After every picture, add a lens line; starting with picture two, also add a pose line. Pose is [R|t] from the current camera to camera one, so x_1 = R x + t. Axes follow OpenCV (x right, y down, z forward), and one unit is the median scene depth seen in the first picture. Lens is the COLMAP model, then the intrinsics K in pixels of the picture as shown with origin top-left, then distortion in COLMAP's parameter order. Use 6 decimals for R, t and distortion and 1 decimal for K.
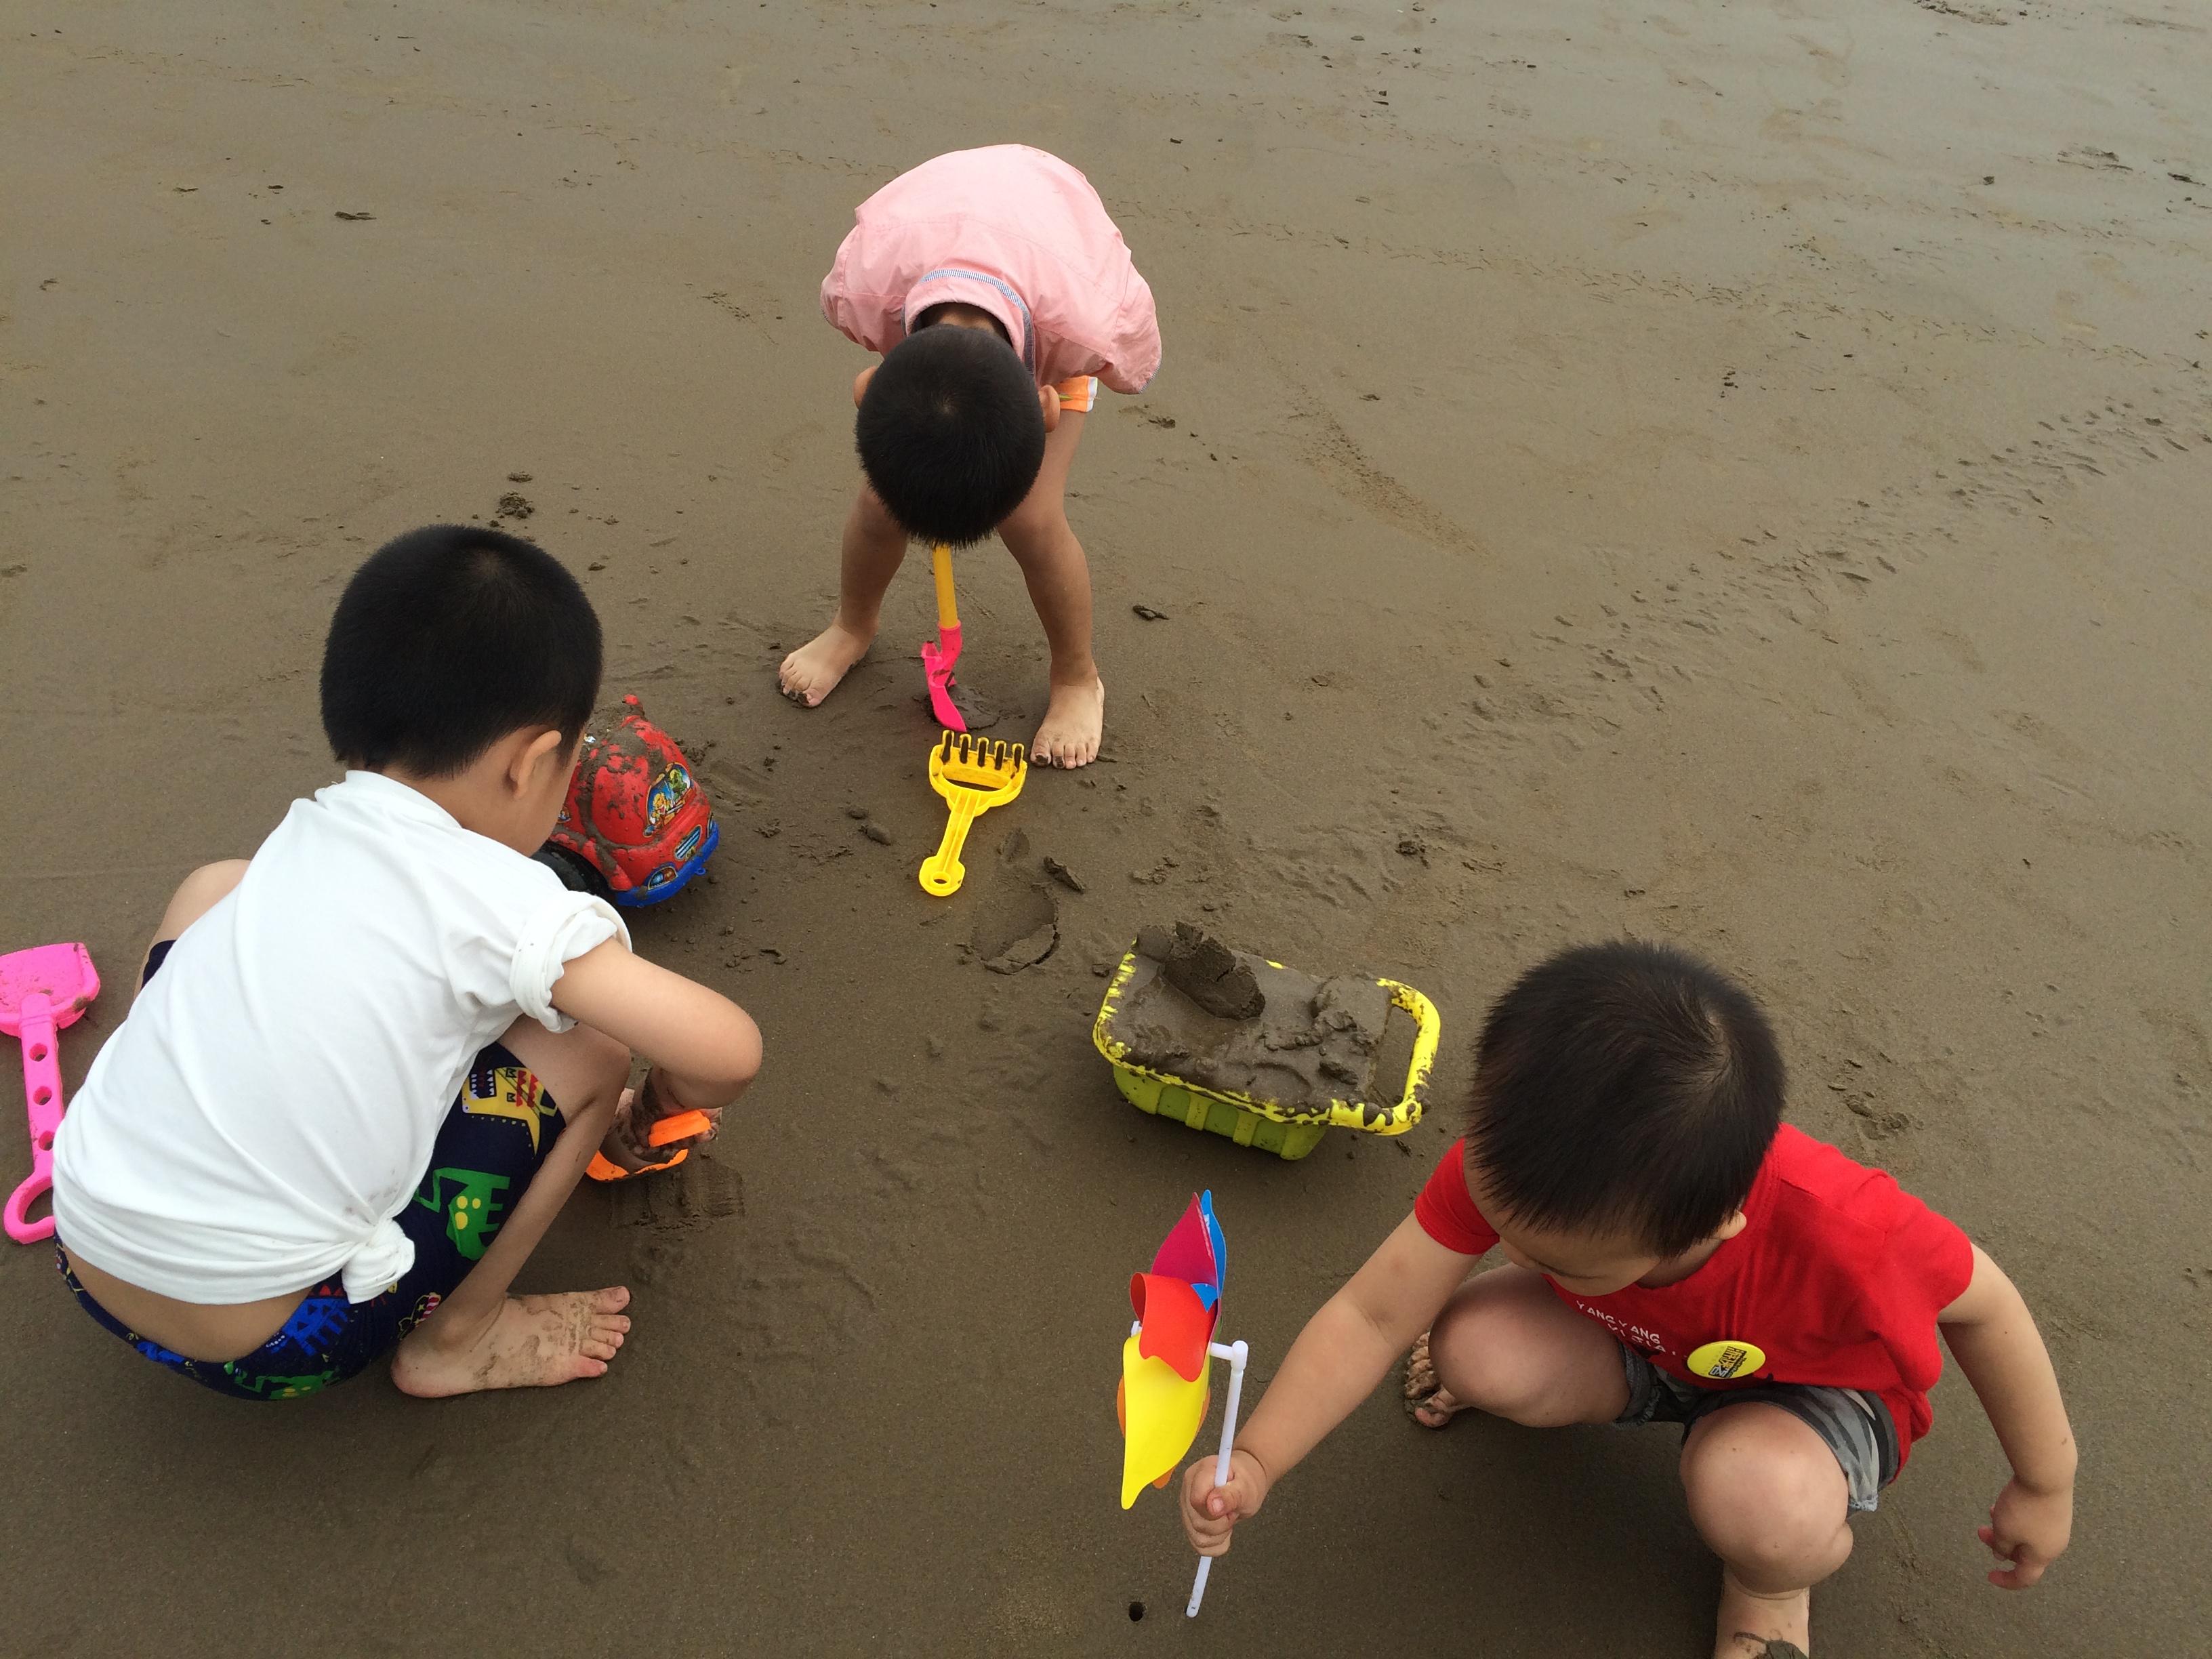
lens RADIAL K [[1924.9, 0, 1109.0], [0, 1924.9, 820.7], [0, 0, 1]] dist [0.007979, -0.062757]
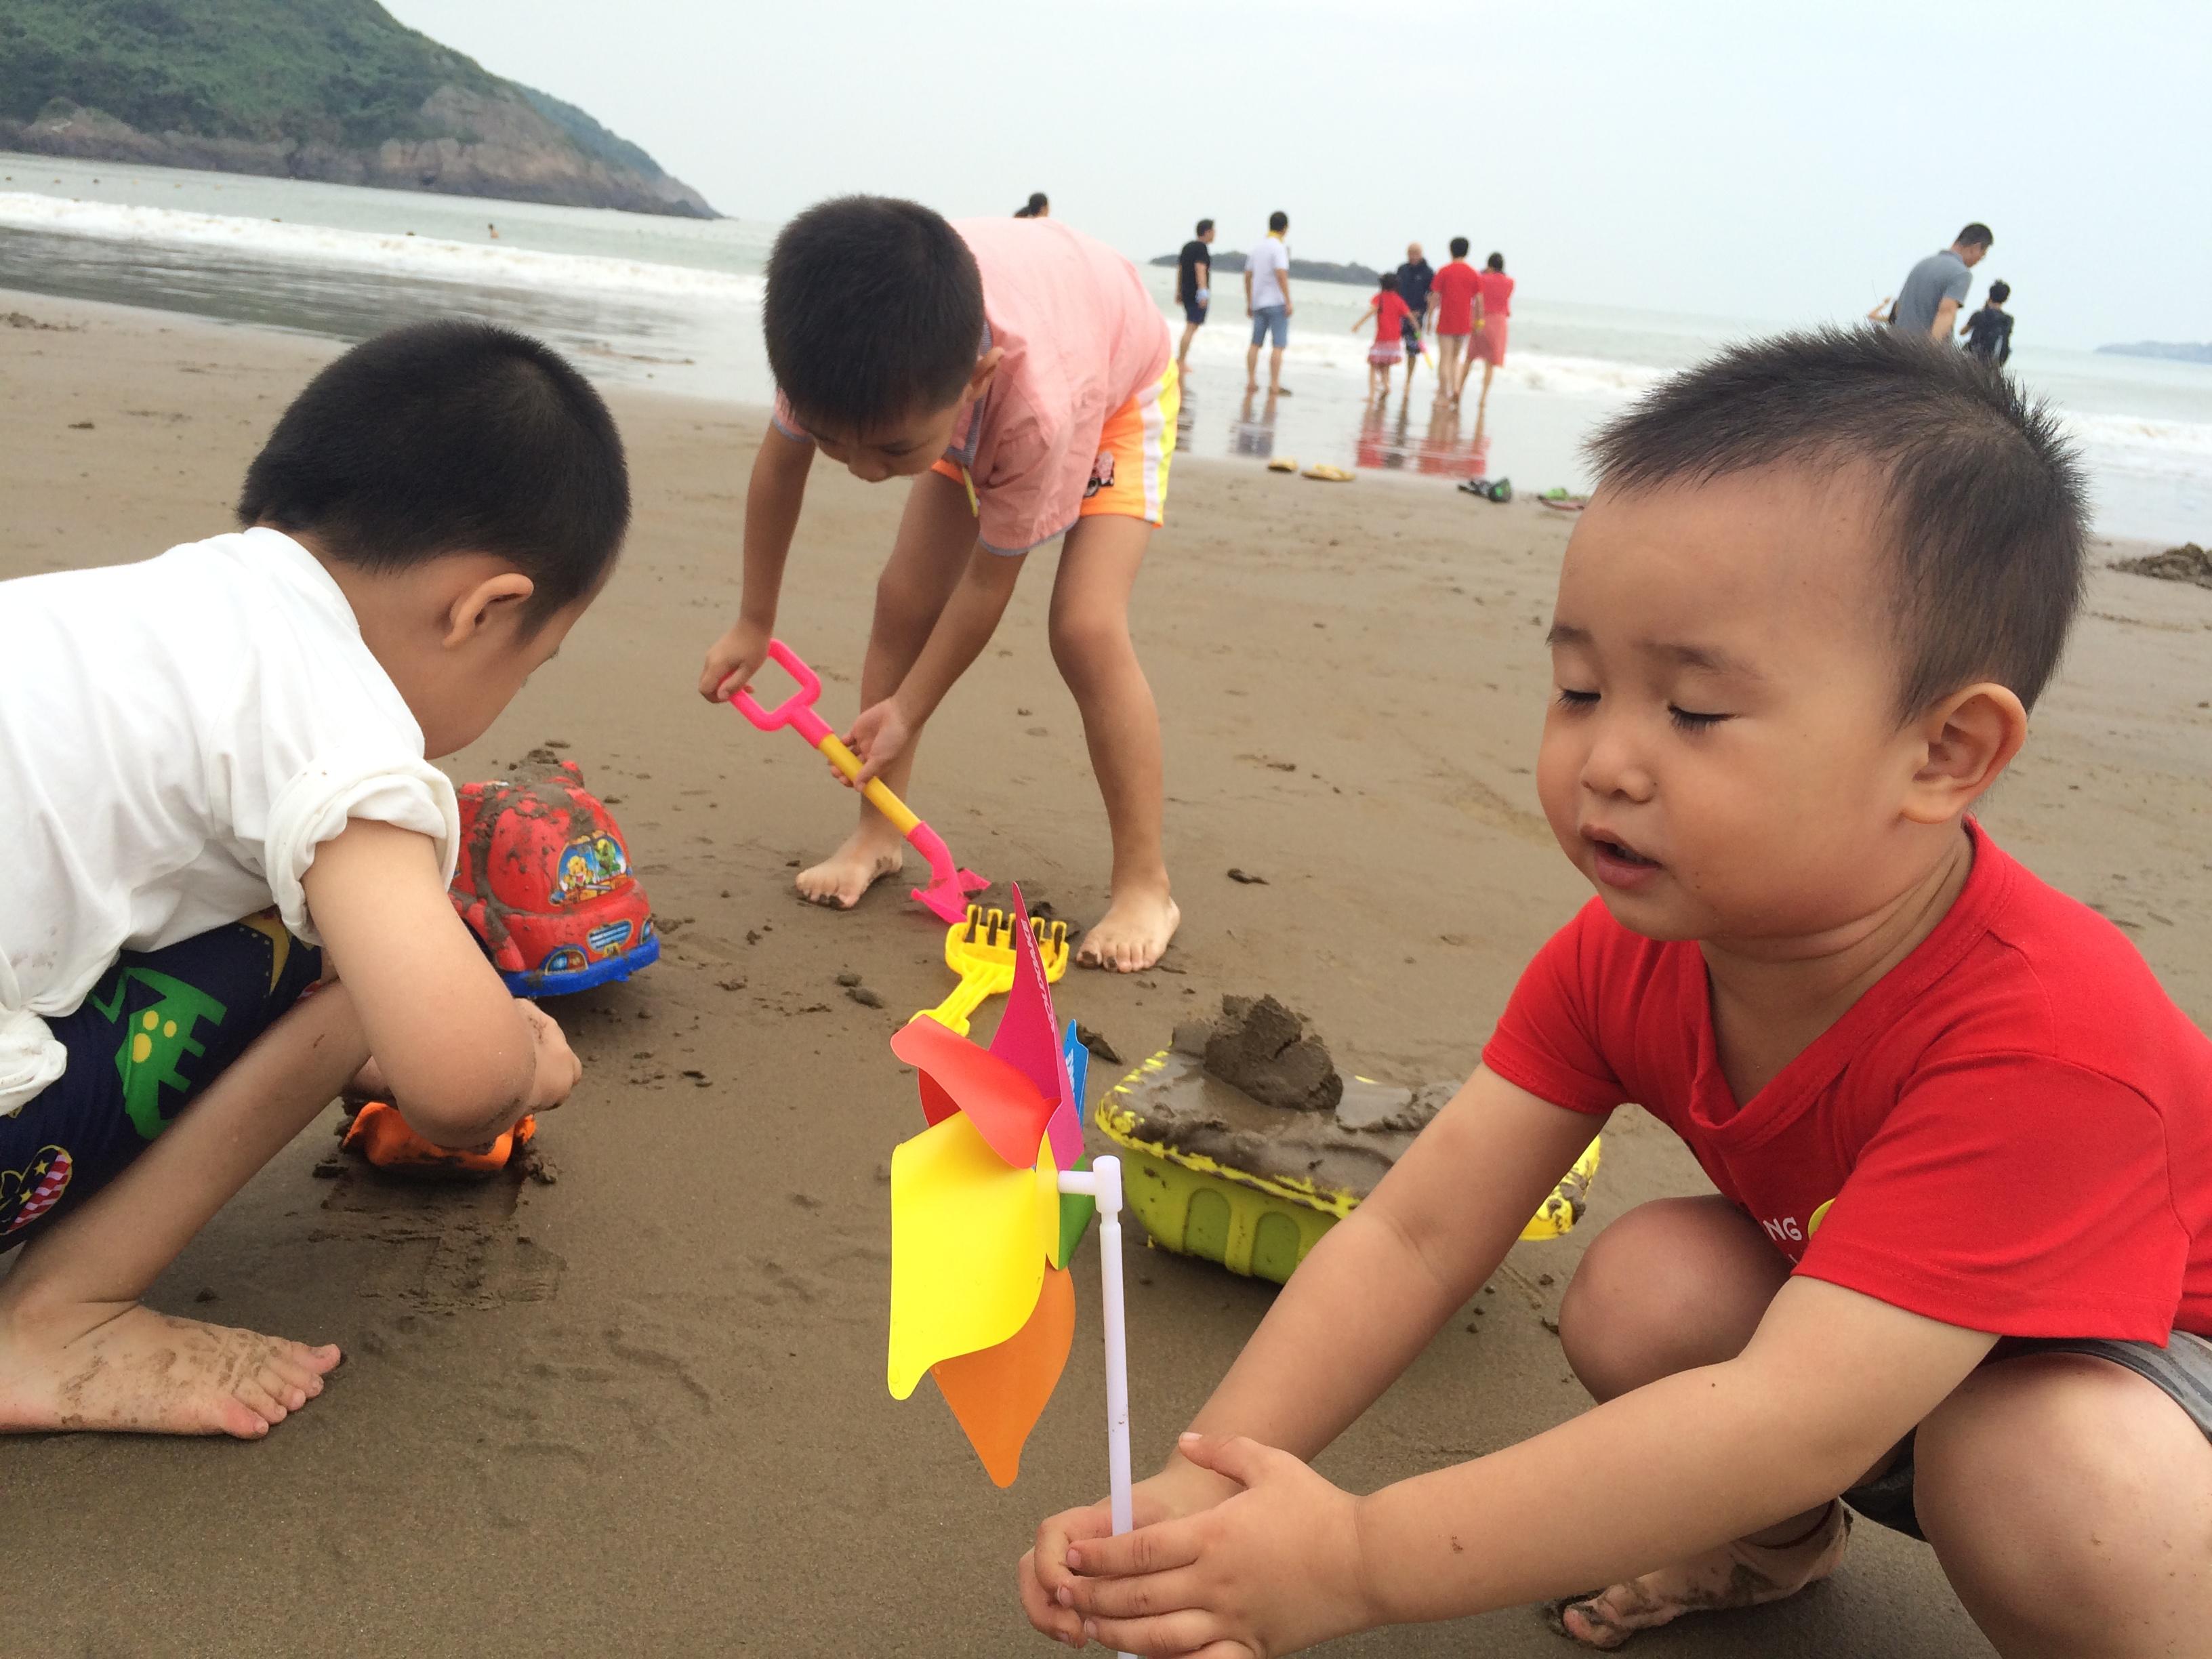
lens RADIAL K [[1924.9, 0, 1104.5], [0, 1924.9, 830.6], [0, 0, 1]] dist [0.007979, -0.062757]
pose [[0.994641, 0.020468, -0.101339, 0.060454], [-0.057121, 0.925808, -0.373653, 0.260567], [0.086172, 0.377439, 0.922016, 0.291908]]
